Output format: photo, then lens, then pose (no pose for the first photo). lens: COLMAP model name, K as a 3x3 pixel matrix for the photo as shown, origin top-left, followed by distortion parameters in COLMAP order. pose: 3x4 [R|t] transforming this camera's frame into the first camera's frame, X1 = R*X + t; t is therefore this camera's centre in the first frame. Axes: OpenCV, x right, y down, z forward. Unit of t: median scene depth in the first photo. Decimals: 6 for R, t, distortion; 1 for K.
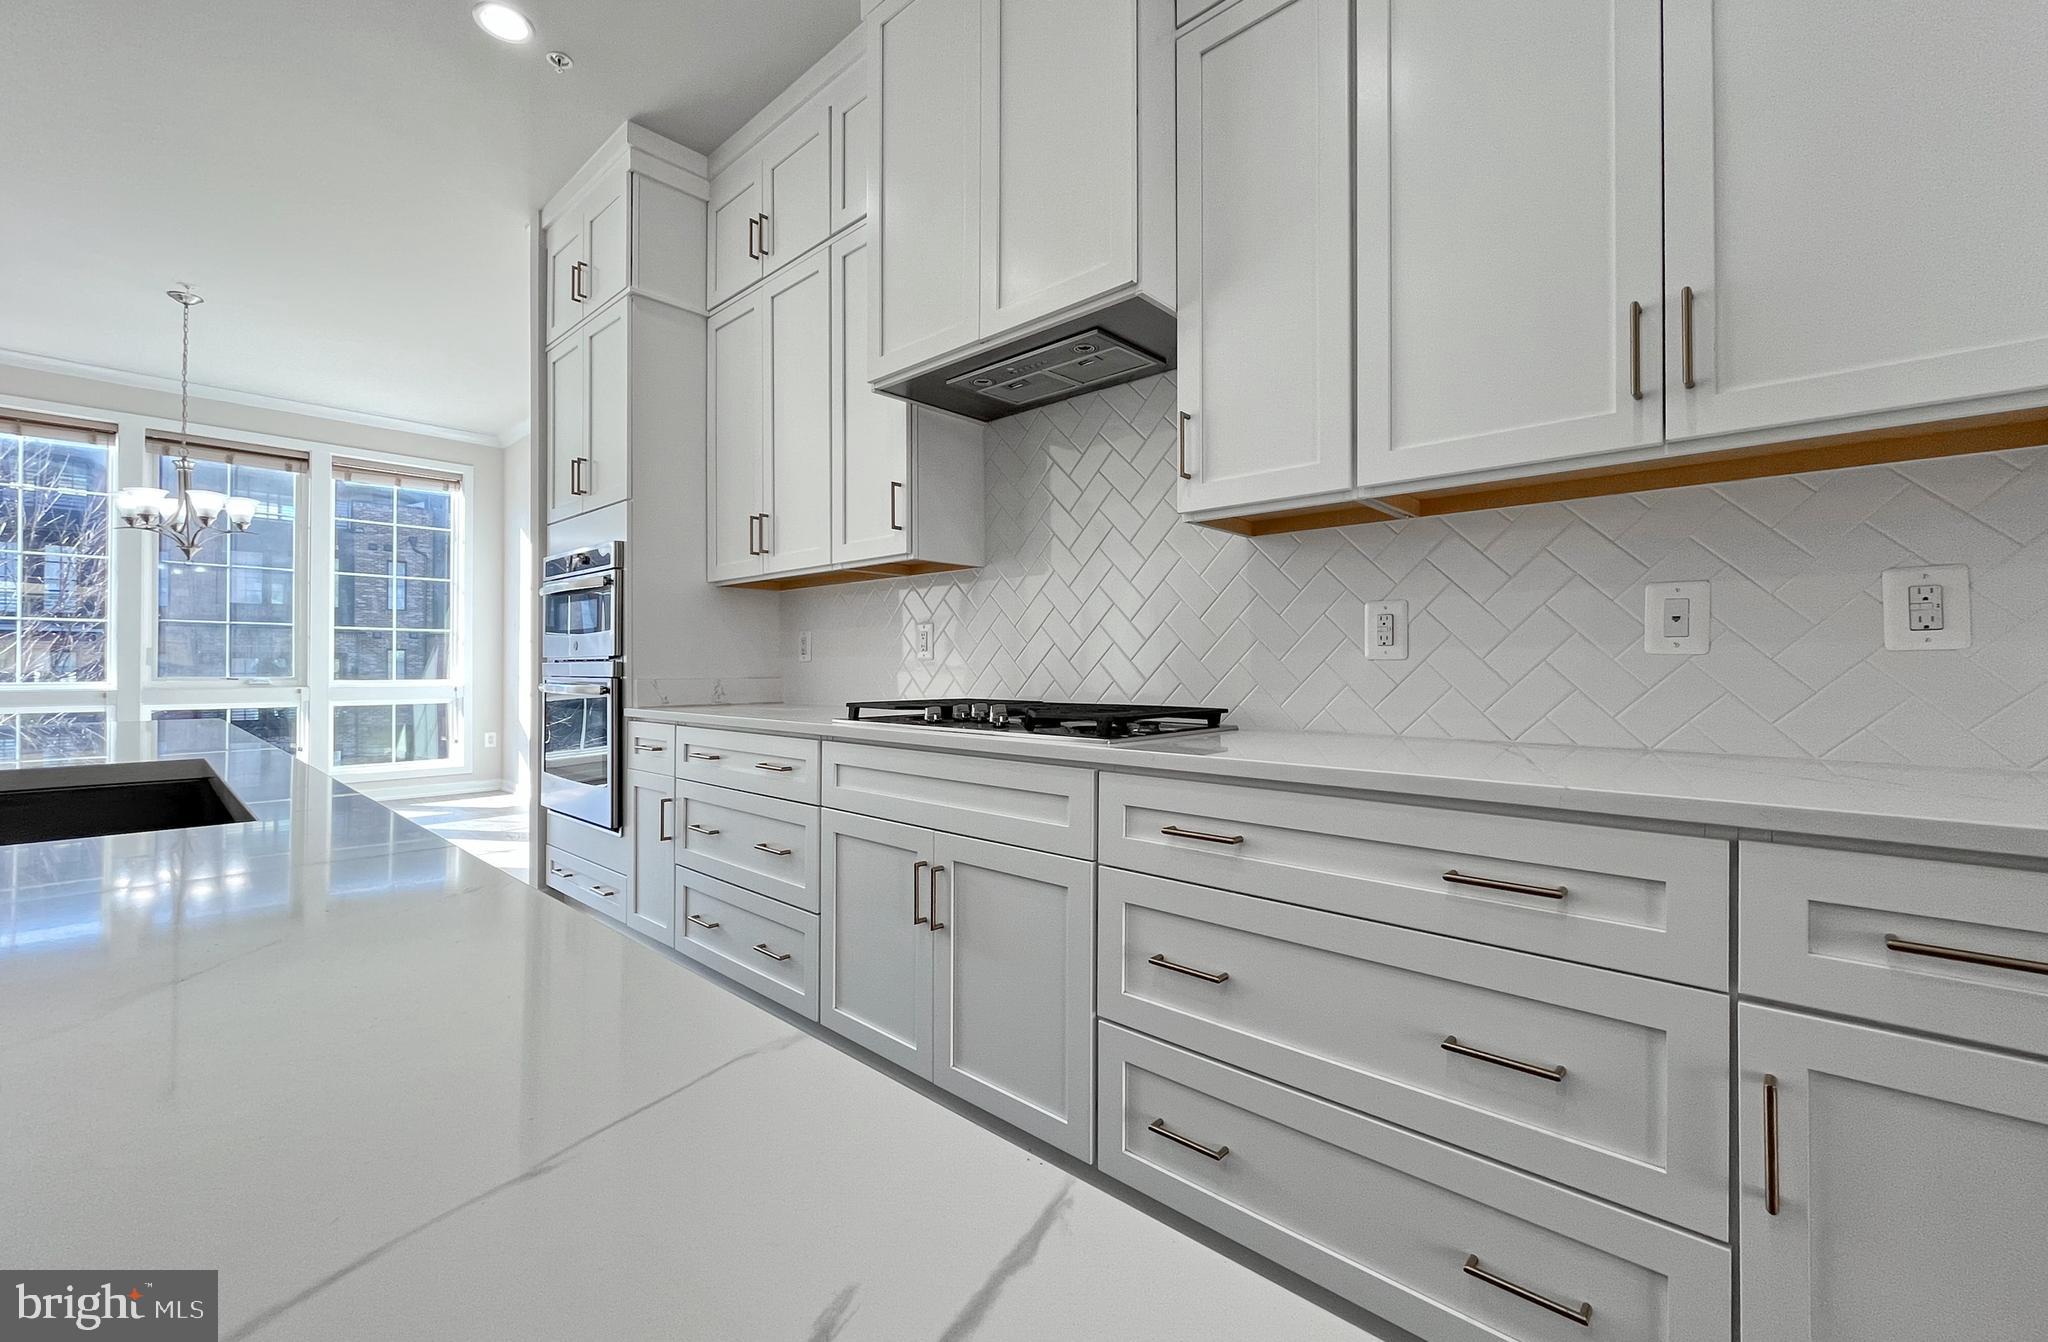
lens RADIAL K [[828.5, 0, 1024.0], [0, 828.5, 671.0], [0, 0, 1]] dist [0.000769, -0.003801]
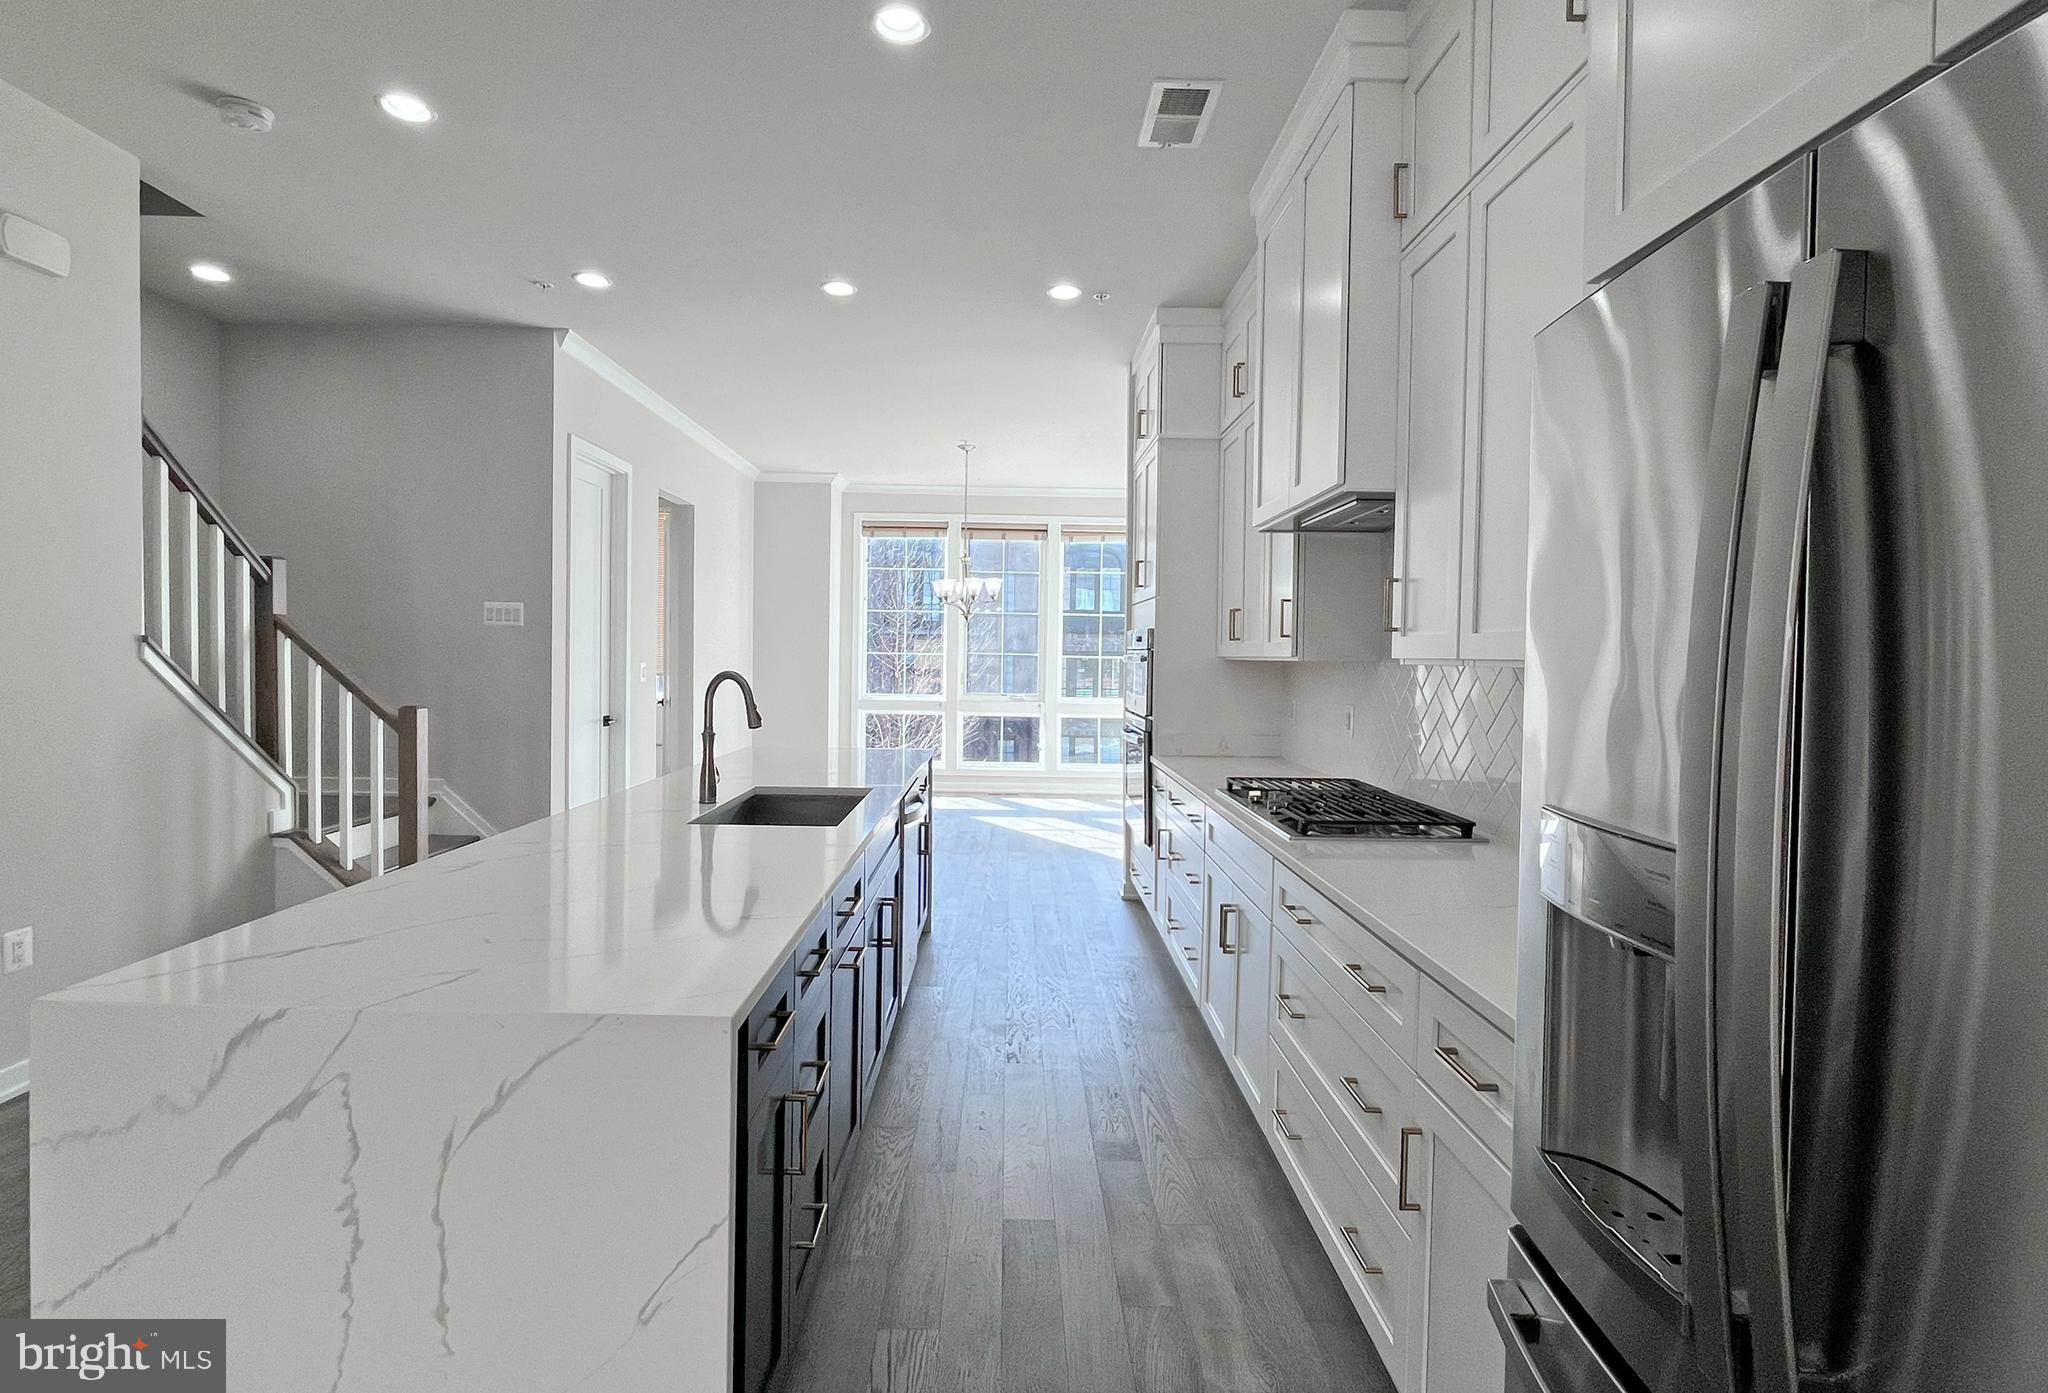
lens RADIAL K [[992.8, 0, 1024.0], [0, 992.8, 696.5], [0, 0, 1]] dist [-0.000483, -0.000176]
pose [[0.689417, 0.040610, -0.723226, 0.527481], [-0.015404, 0.999023, 0.041413, -0.113638], [0.724201, -0.017410, 0.689369, -0.239284]]
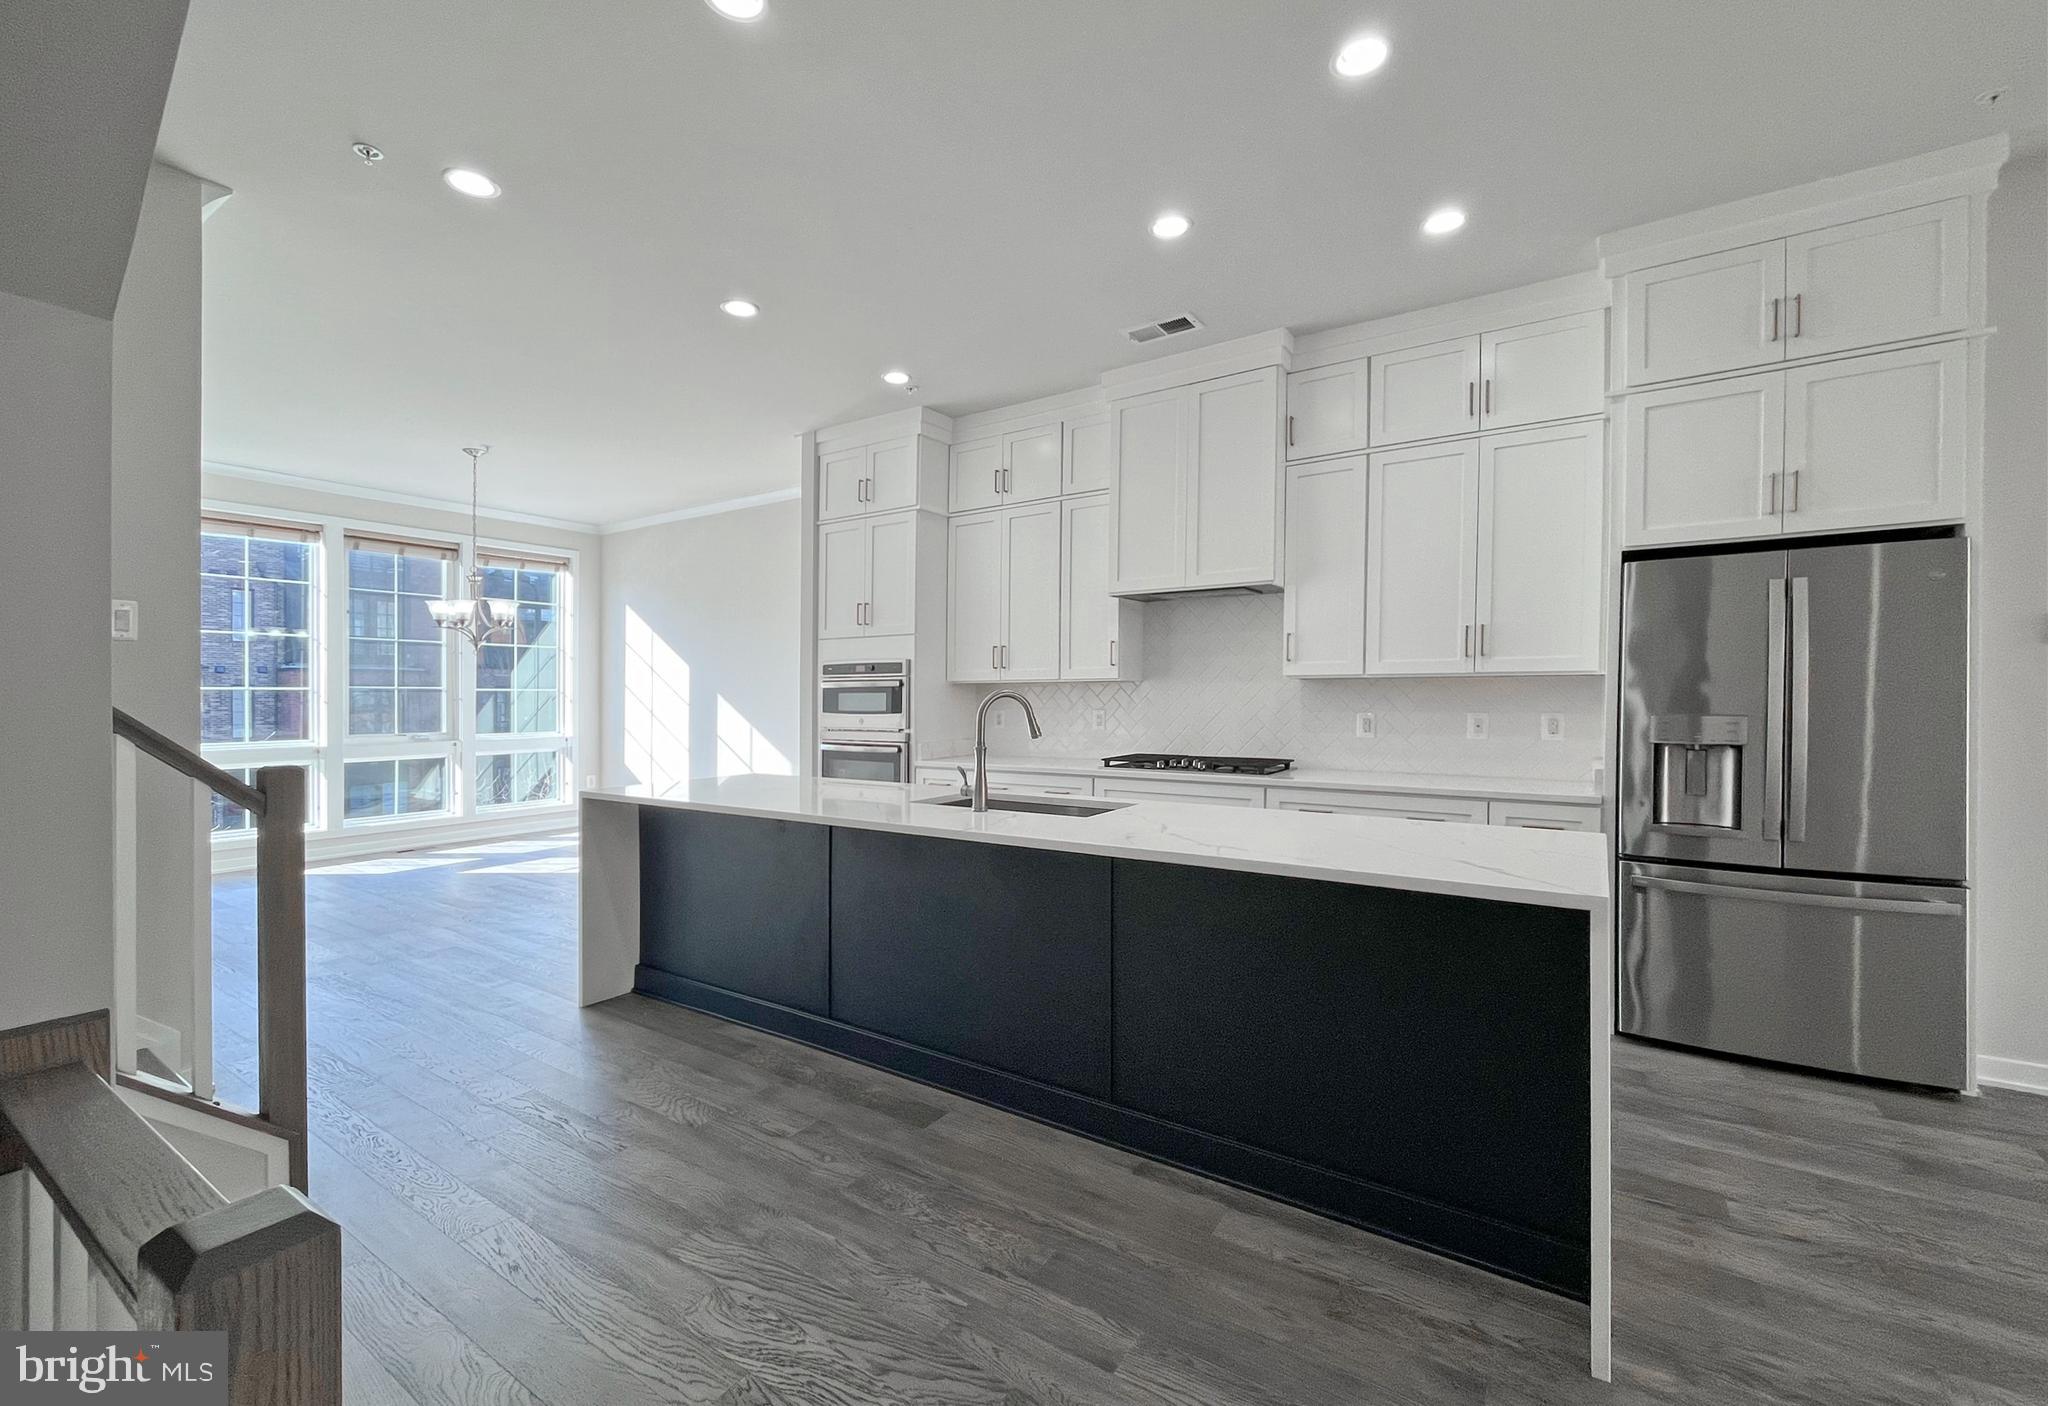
lens RADIAL K [[866.9, 0, 1023.3], [0, 866.9, 734.9], [0, 0, 1]] dist [0.000009, 0.000031]
pose [[0.985298, -0.012582, 0.170379, -0.573289], [0.004995, 0.998980, 0.044883, -0.085058], [-0.170770, -0.043372, 0.984356, -0.760338]]
